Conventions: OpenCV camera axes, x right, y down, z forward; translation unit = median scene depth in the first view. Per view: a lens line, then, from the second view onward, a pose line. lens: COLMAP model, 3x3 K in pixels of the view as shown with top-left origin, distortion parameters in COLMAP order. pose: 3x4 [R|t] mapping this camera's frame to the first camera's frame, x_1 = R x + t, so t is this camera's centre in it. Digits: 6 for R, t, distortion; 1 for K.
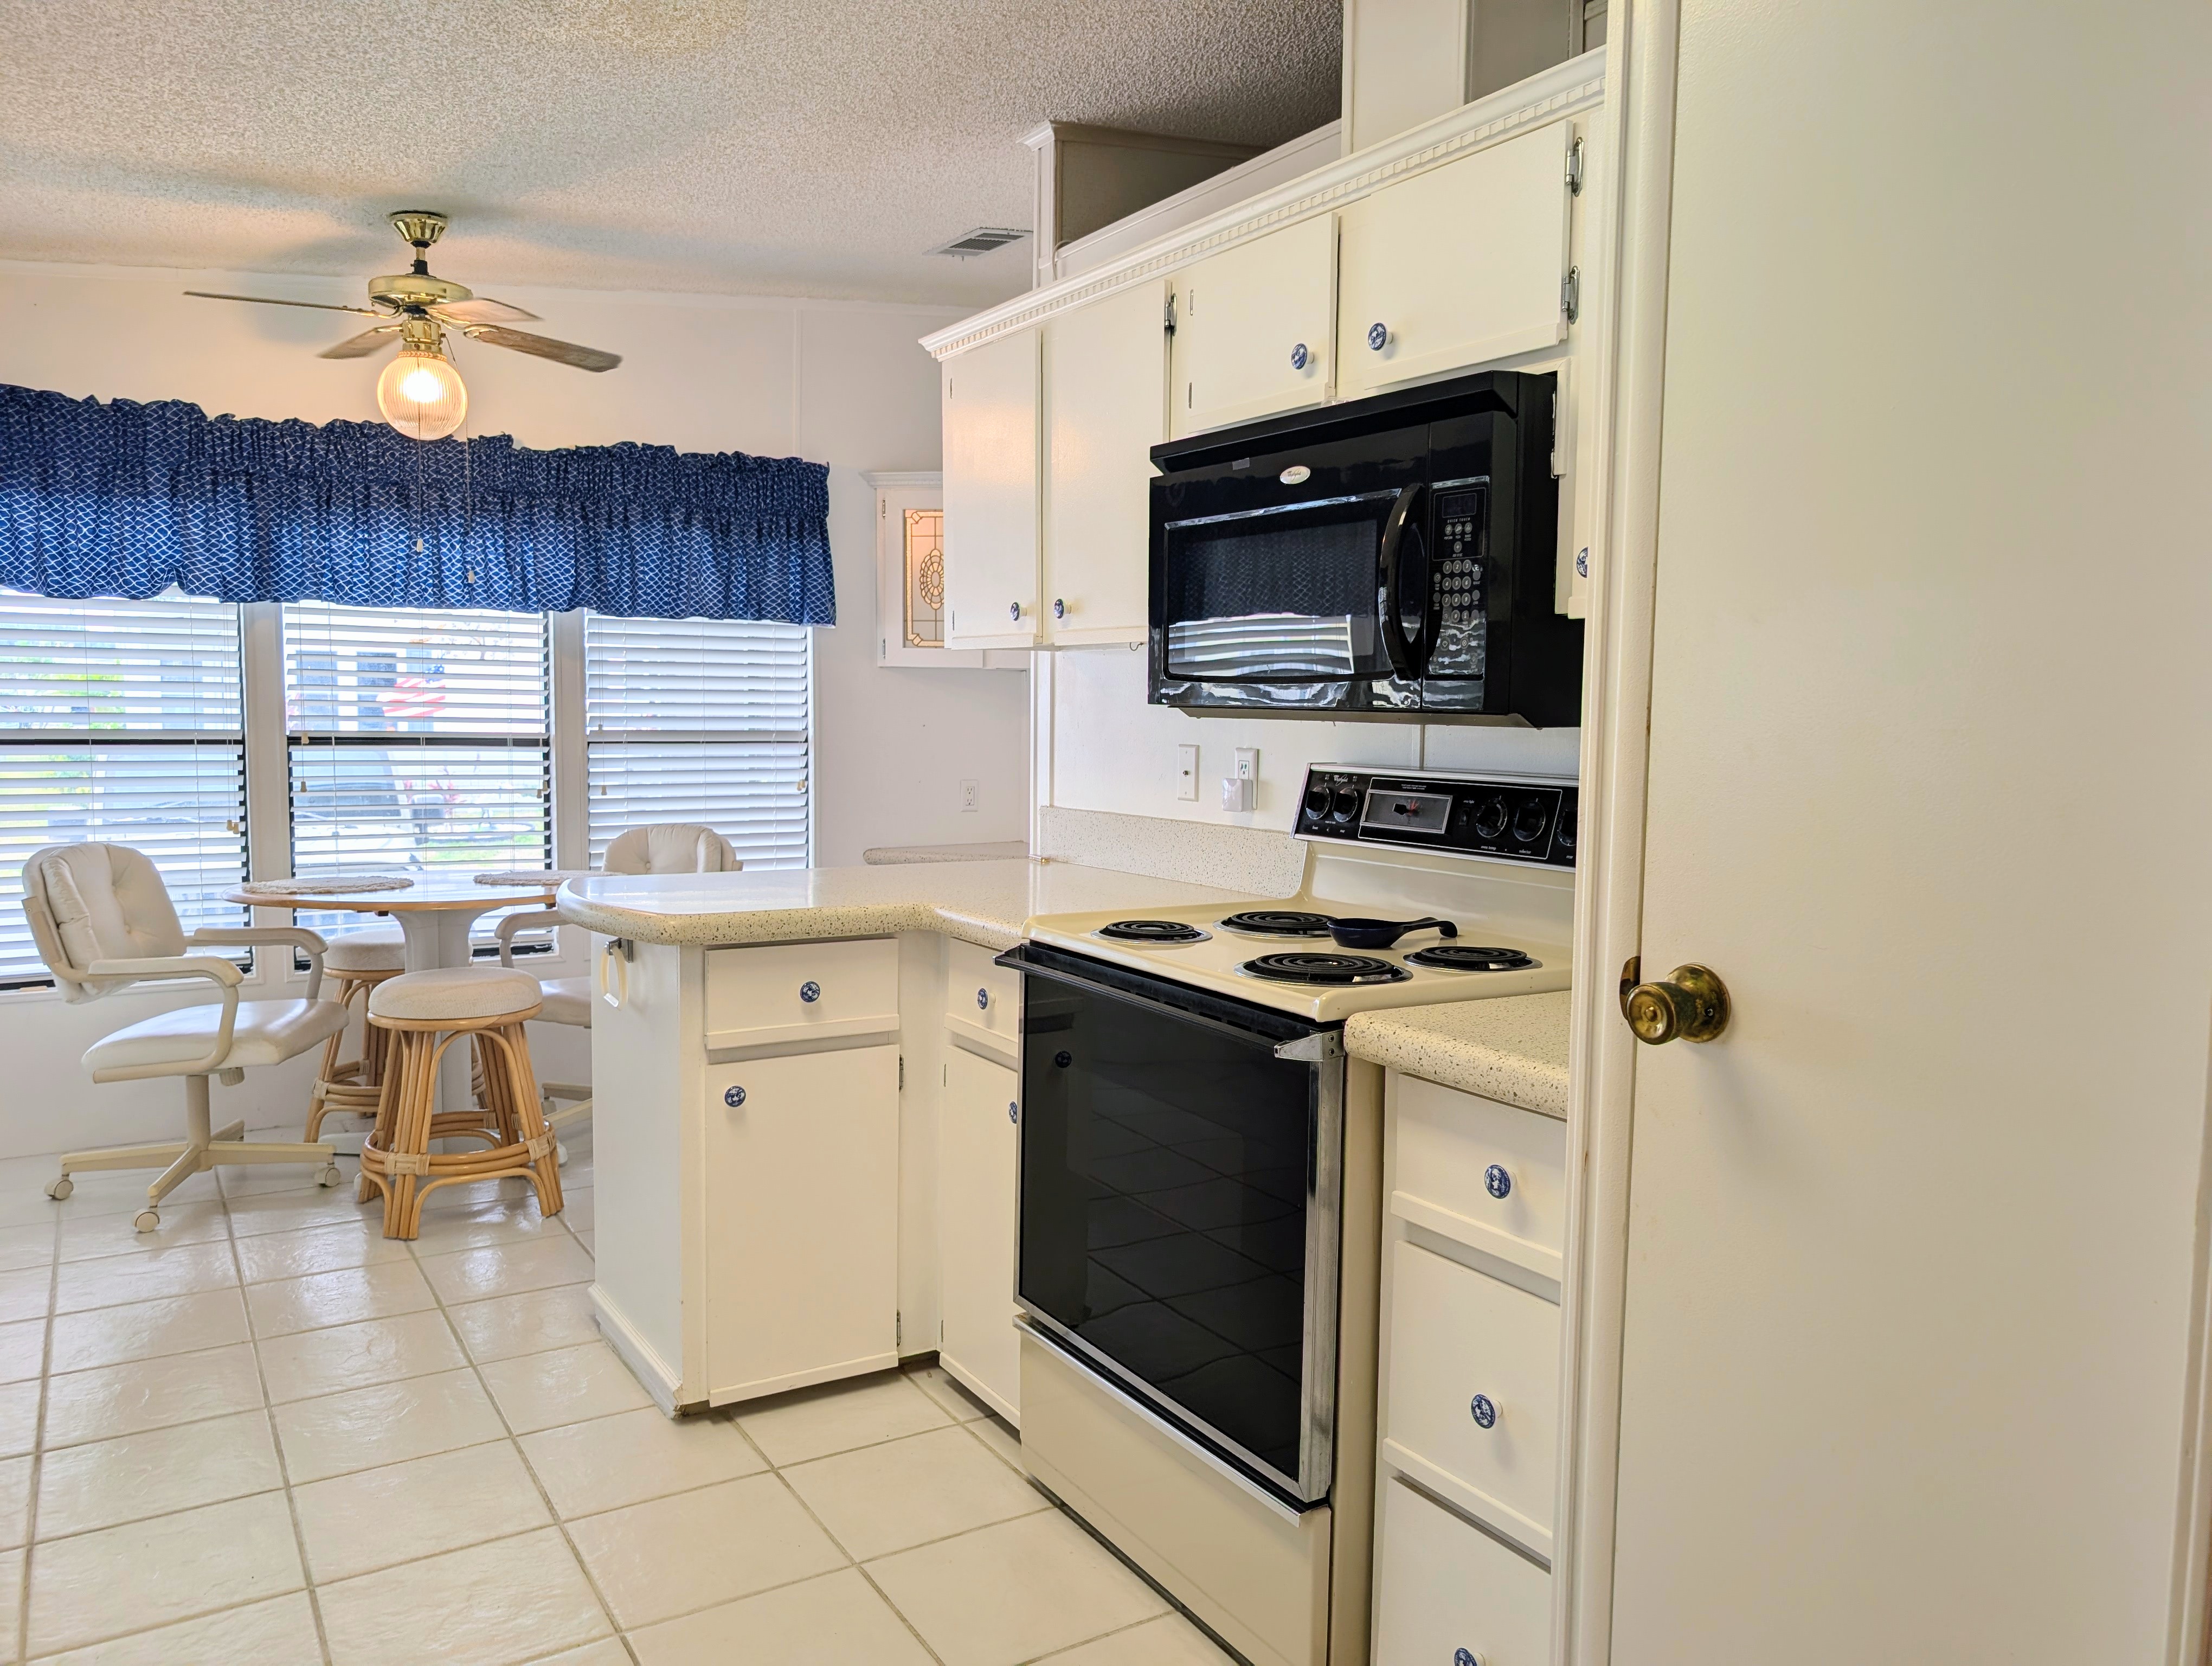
lens RADIAL K [[1561.9, 0, 1106.0], [0, 1561.9, 833.0], [0, 0, 1]] dist [-0.016489, -0.003107]
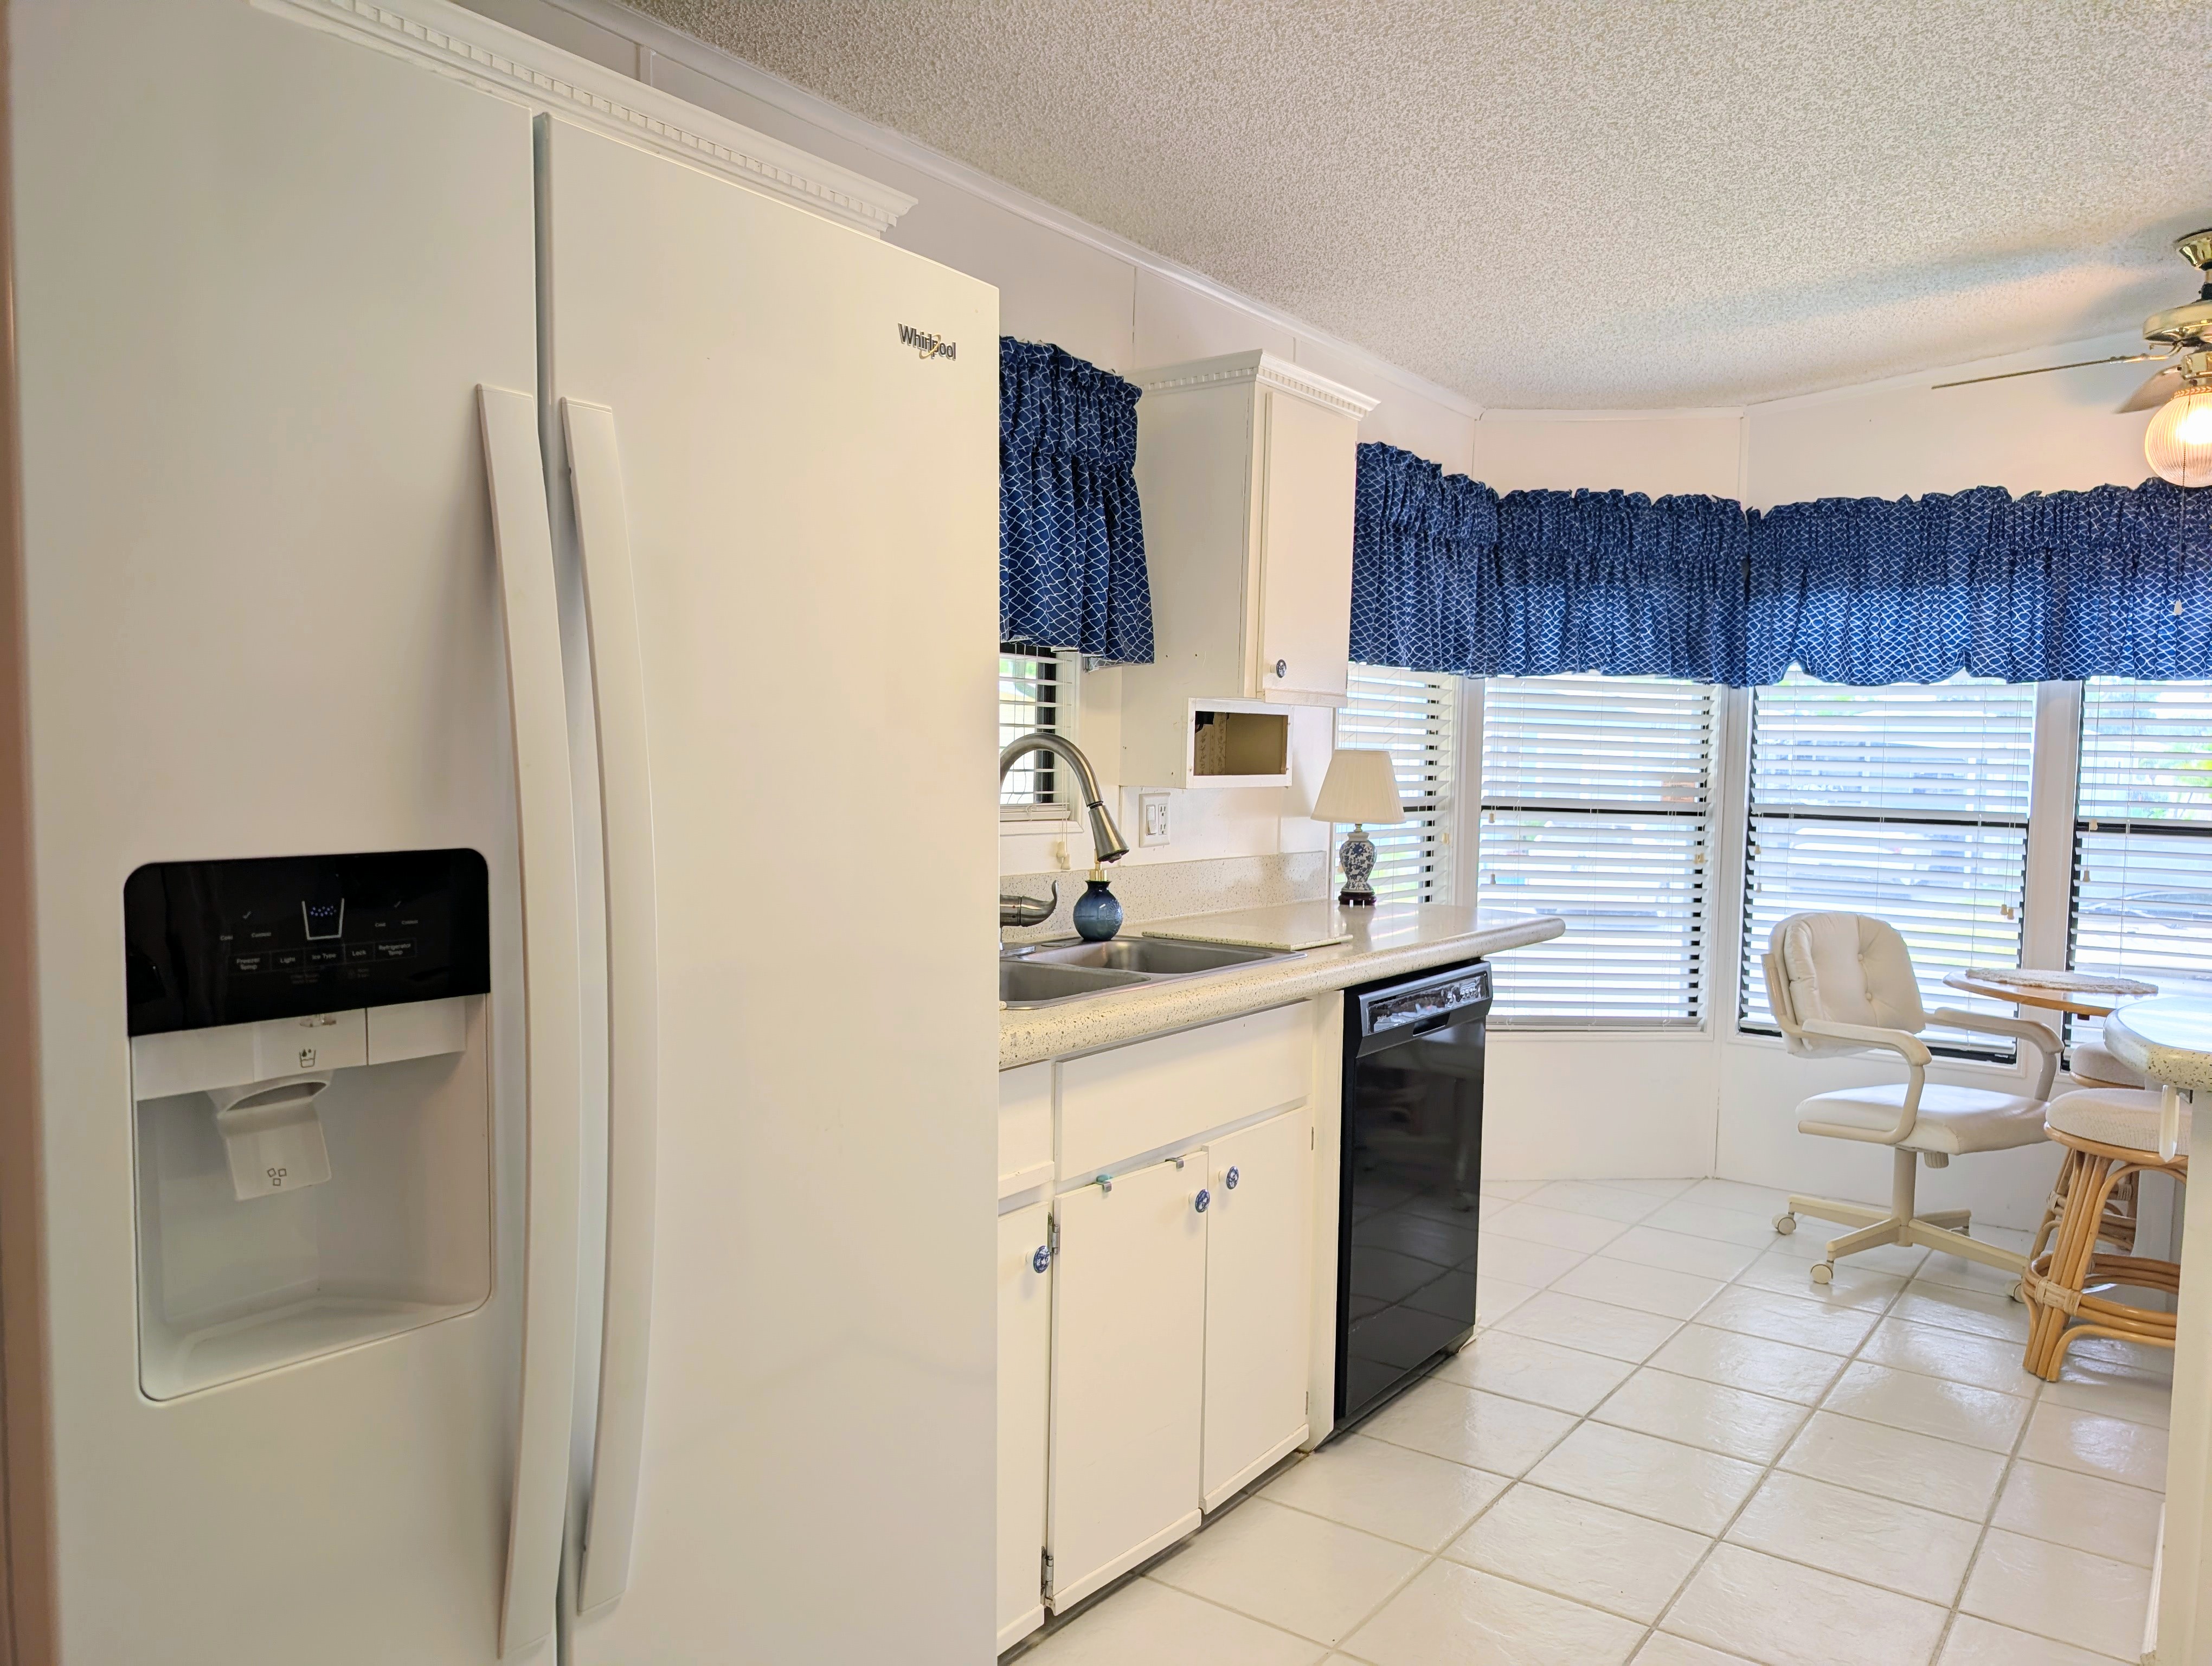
lens RADIAL K [[1562.0, 0, 1106.0], [0, 1562.0, 833.0], [0, 0, 1]] dist [0.001783, 0.000362]
pose [[0.367694, 0.040019, -0.929085, 0.146728], [-0.093617, 0.995591, 0.005834, -0.006171], [0.925223, 0.084834, 0.369819, 0.112449]]
